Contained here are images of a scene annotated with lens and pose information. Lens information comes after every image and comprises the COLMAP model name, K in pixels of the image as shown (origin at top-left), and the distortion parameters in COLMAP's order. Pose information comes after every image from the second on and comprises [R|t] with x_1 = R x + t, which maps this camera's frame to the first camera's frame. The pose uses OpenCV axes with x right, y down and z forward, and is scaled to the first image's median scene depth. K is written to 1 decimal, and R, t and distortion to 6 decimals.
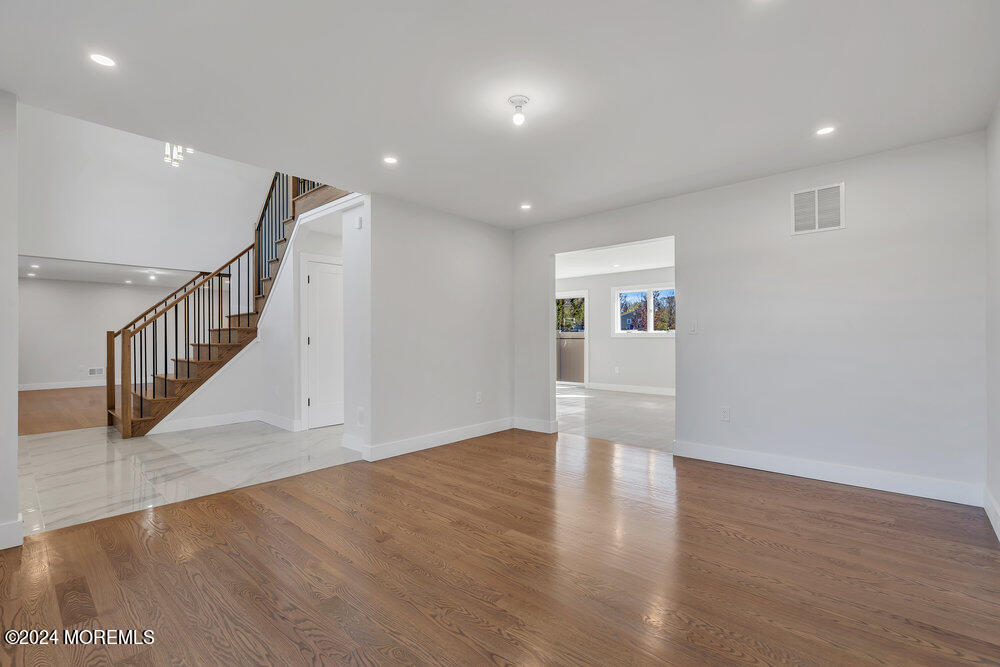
lens RADIAL K [[454.9, 0, 502.6], [0, 454.9, 331.7], [0, 0, 1]] dist [-0.008824, 0.001677]
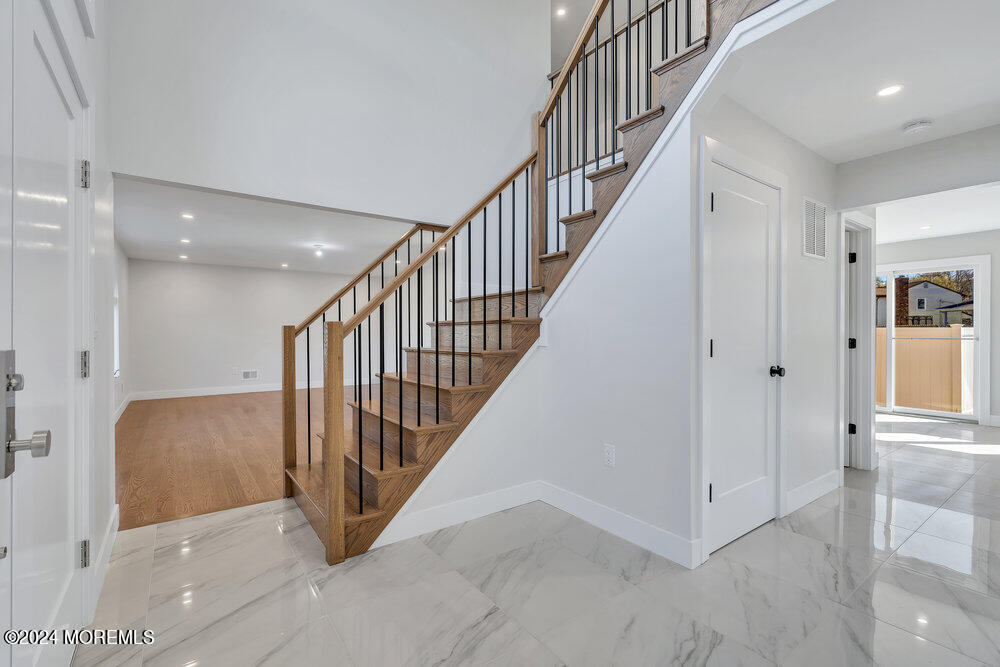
lens RADIAL K [[454.9, 0, 503.1], [0, 454.9, 333.4], [0, 0, 1]] dist [-0.008824, 0.001677]
pose [[0.978195, 0.002872, -0.207669, -0.475793], [-0.000419, 0.999930, 0.011856, 0.001489], [0.207689, -0.011511, 0.978127, 0.493302]]
